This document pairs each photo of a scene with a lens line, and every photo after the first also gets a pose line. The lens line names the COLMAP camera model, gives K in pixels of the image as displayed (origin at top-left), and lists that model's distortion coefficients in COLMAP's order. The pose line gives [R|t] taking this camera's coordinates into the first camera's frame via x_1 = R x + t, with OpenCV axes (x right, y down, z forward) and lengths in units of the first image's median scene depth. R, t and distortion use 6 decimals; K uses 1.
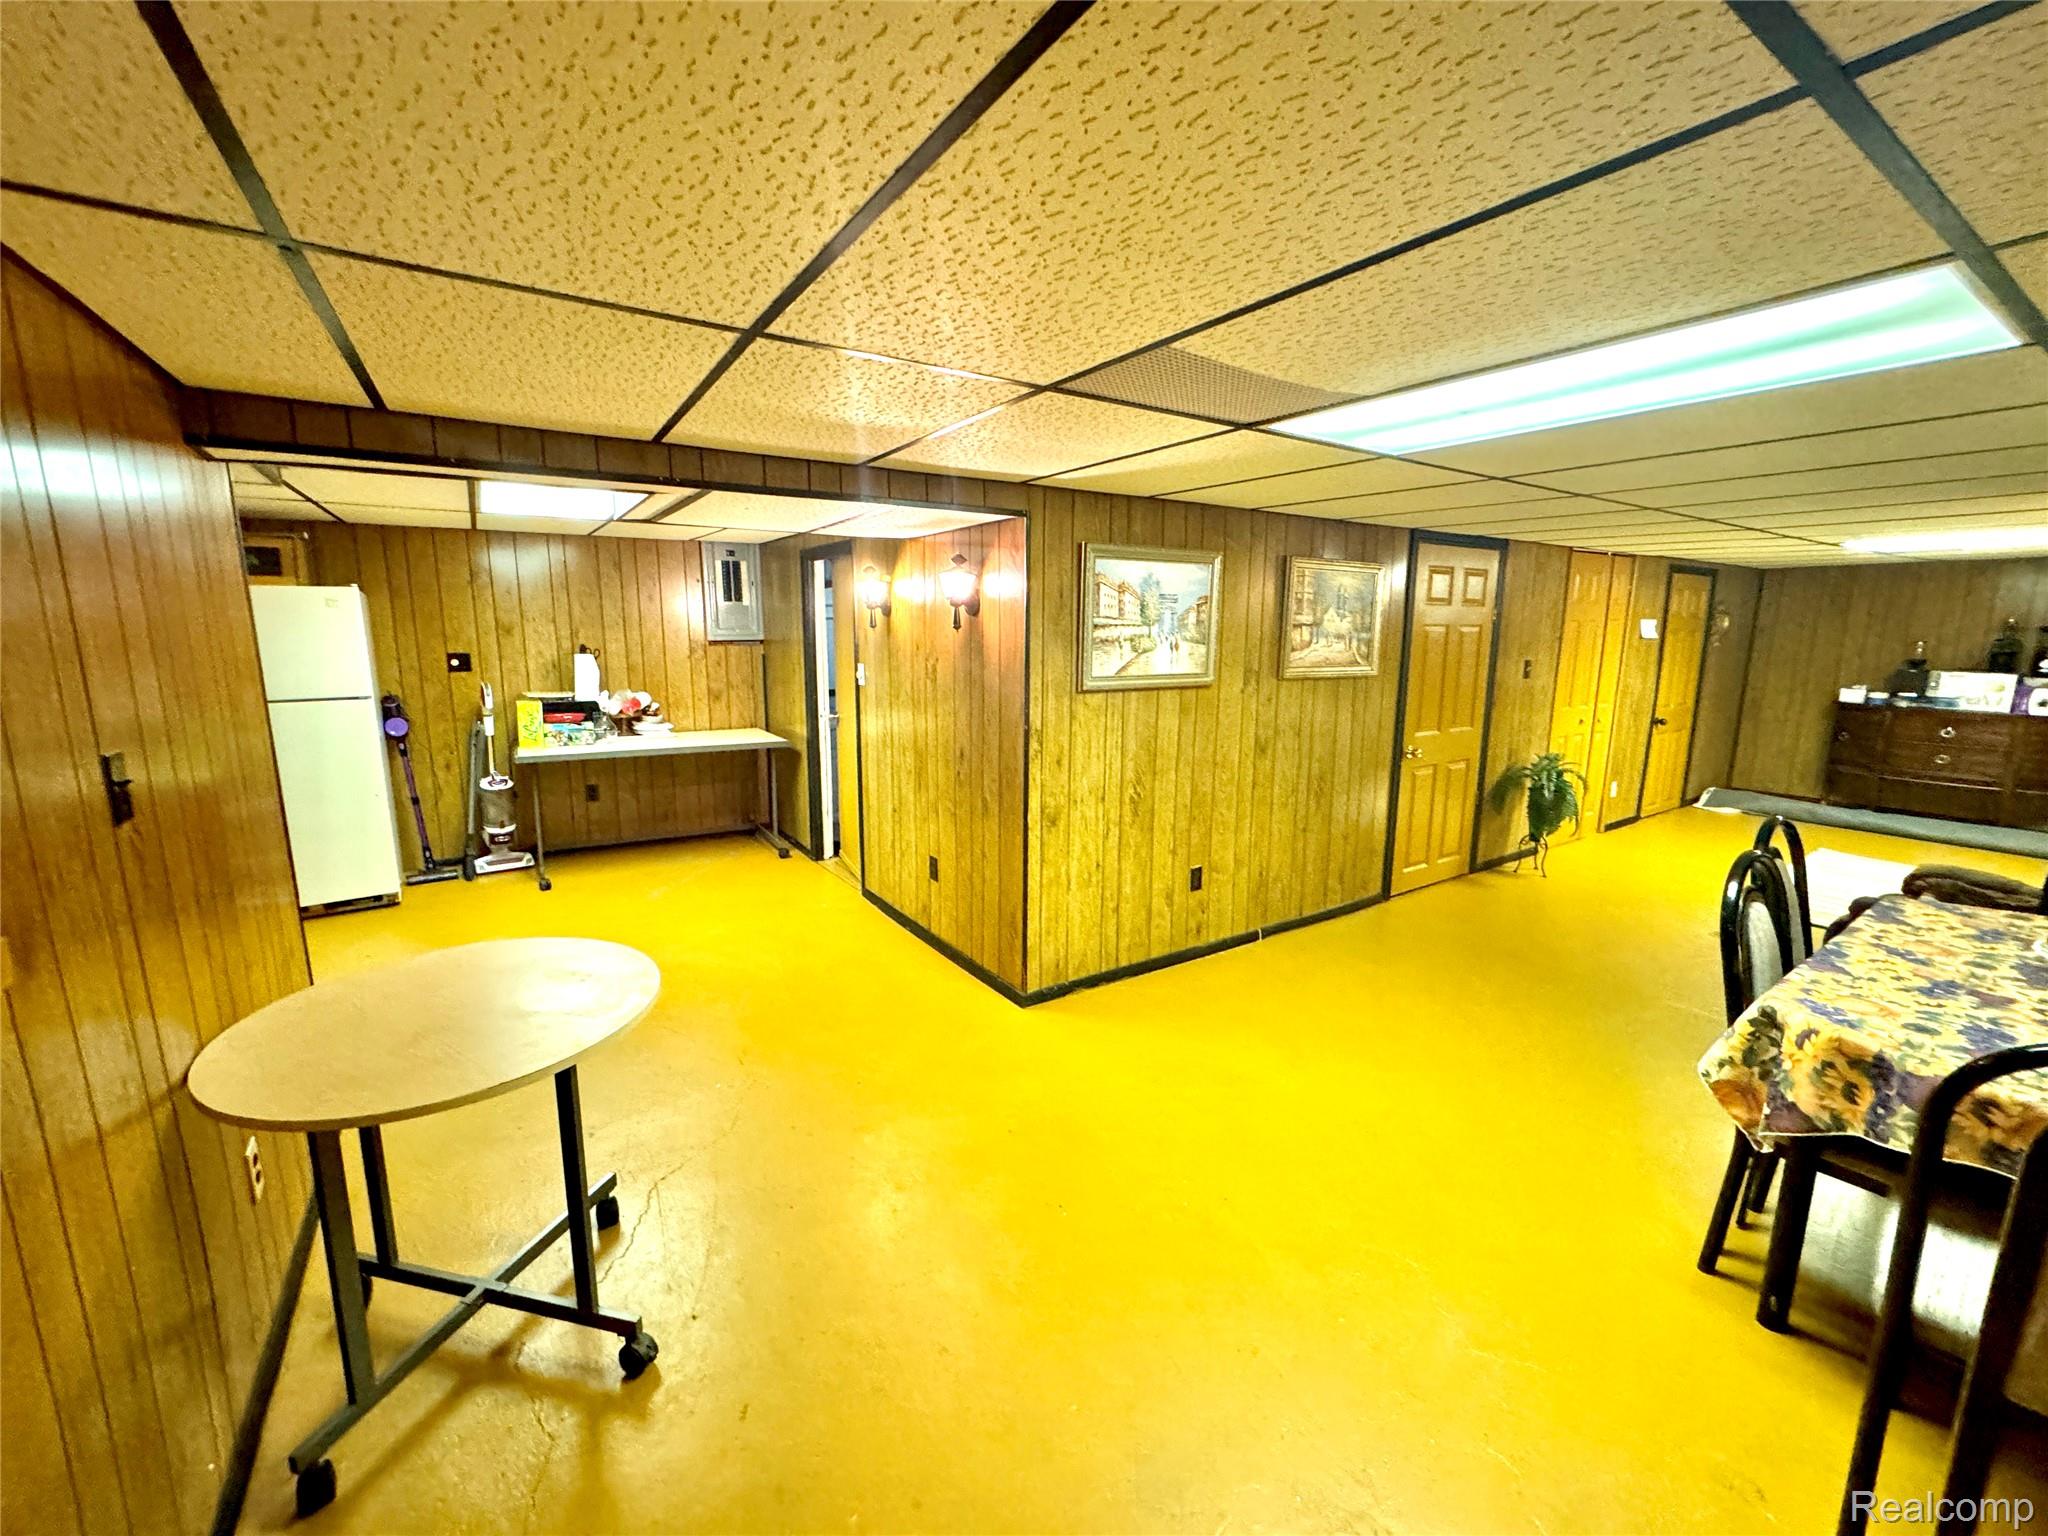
lens RADIAL K [[815.9, 0, 1022.8], [0, 815.9, 765.5], [0, 0, 1]] dist [-0.002279, 0.000254]
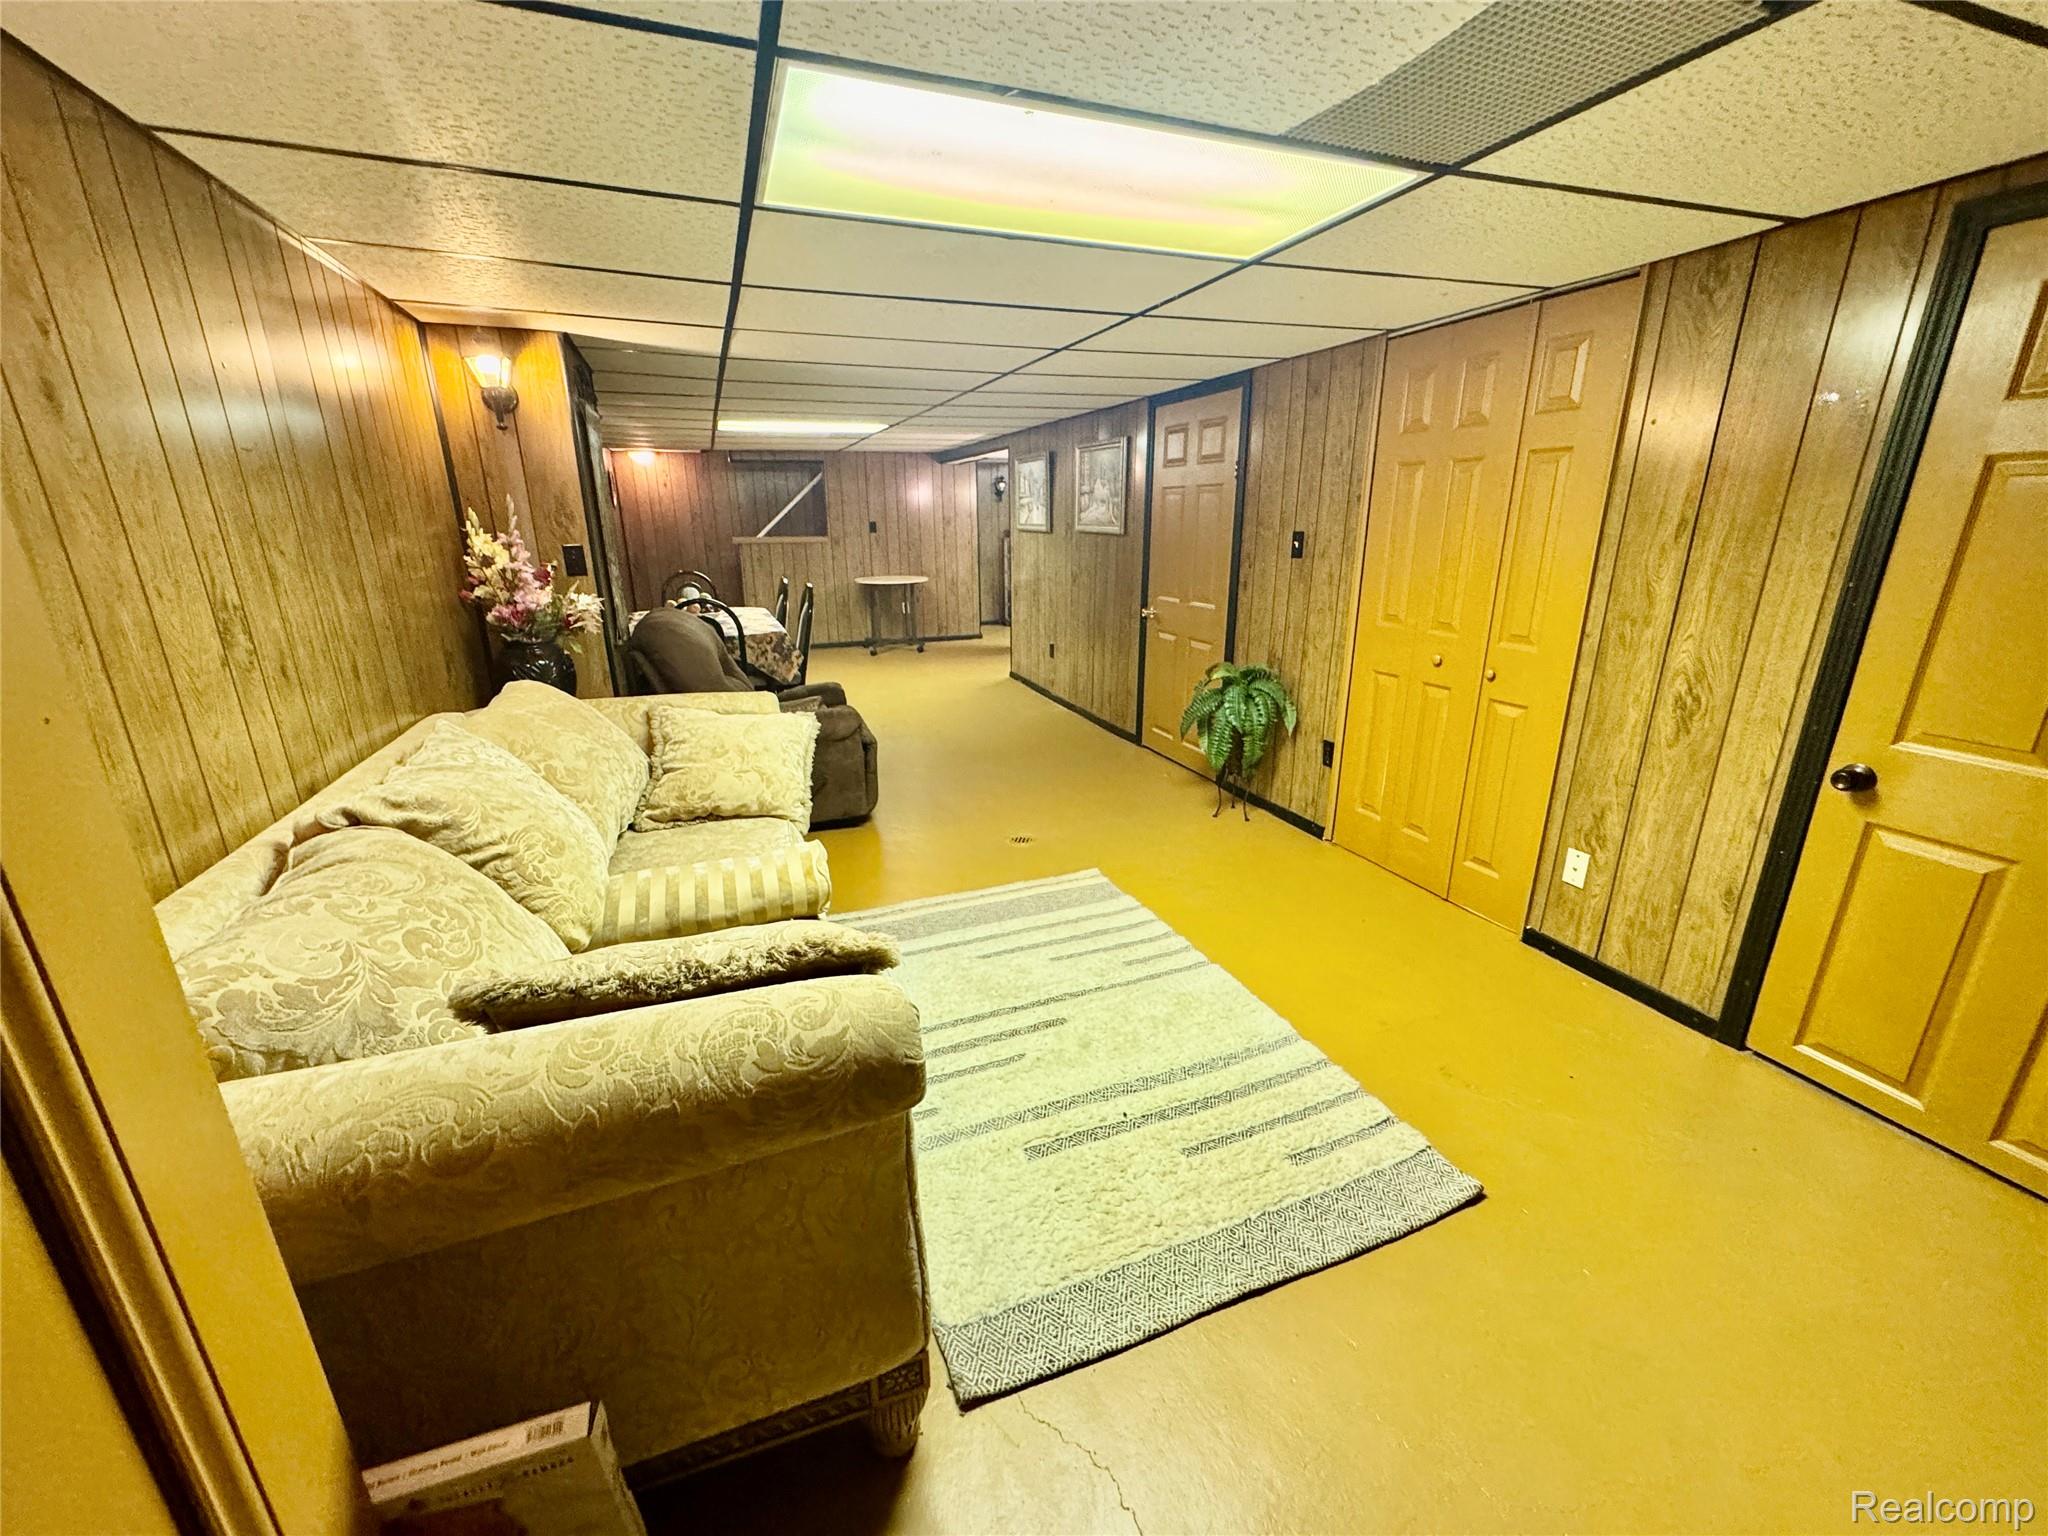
lens RADIAL K [[815.9, 0, 1016.8], [0, 815.9, 773.2], [0, 0, 1]] dist [-0.002279, 0.000254]
pose [[-0.213438, 0.293704, -0.931763, 1.803996], [-0.163769, 0.929488, 0.330502, -0.166011], [0.963132, 0.223136, -0.150289, 1.188576]]
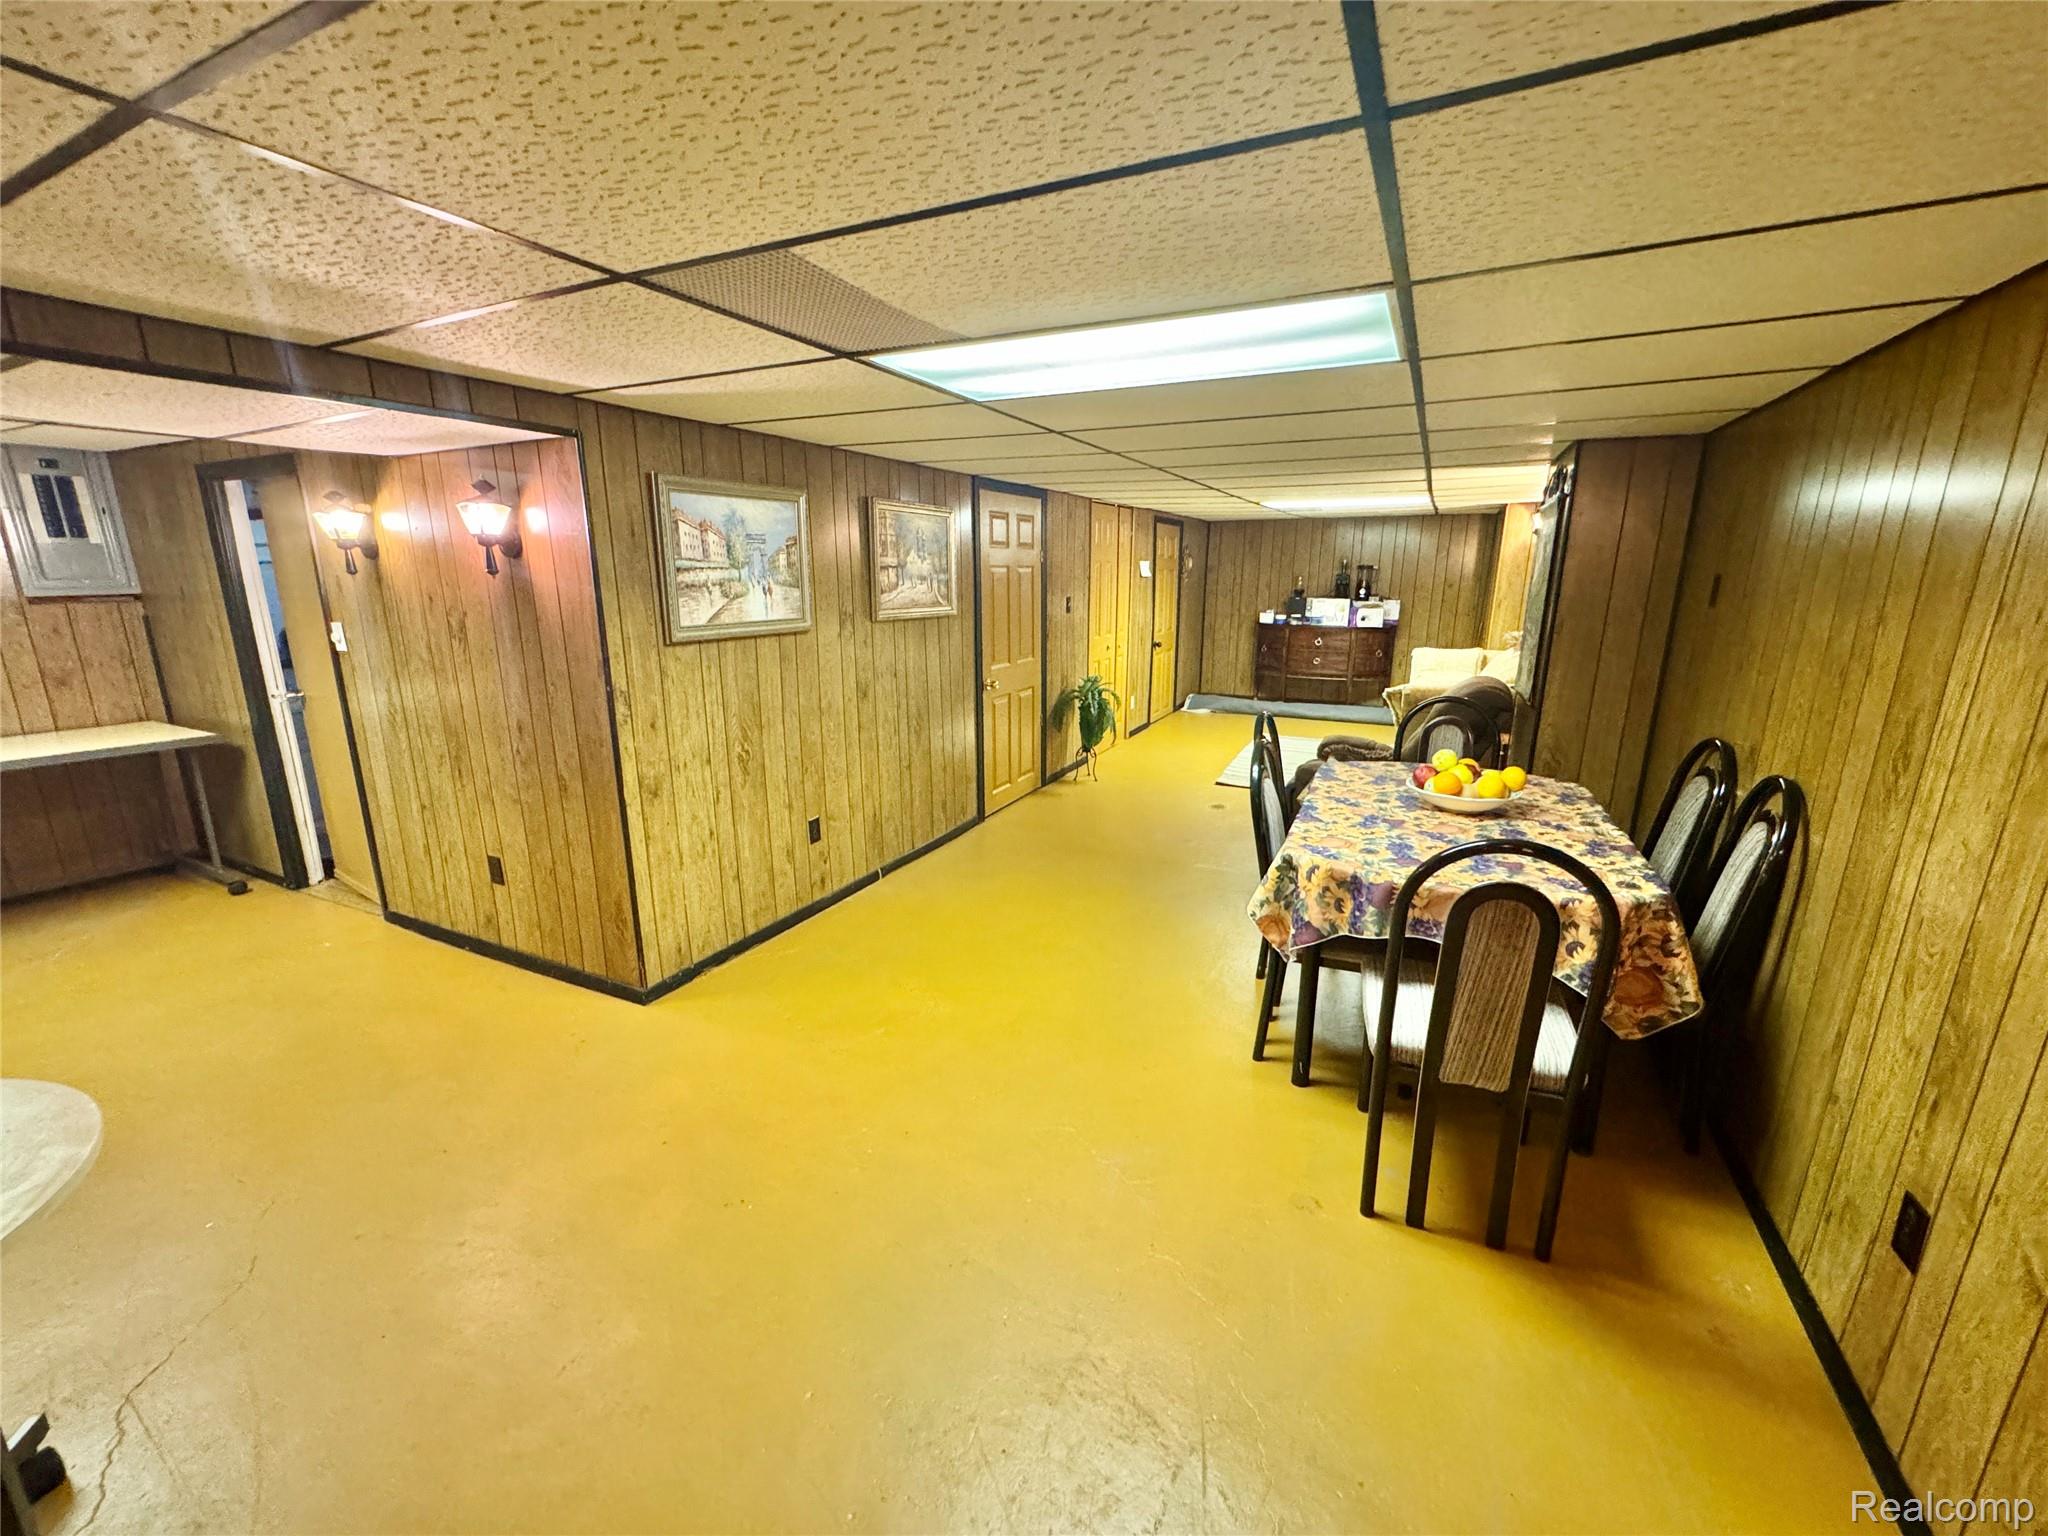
lens RADIAL K [[815.9, 0, 1023.9], [0, 815.9, 765.2], [0, 0, 1]] dist [-0.002279, 0.000254]
pose [[0.863058, -0.124440, 0.489536, -0.038606], [0.091837, 0.991683, 0.090176, -0.003647], [-0.496685, -0.032870, 0.867308, 0.027928]]
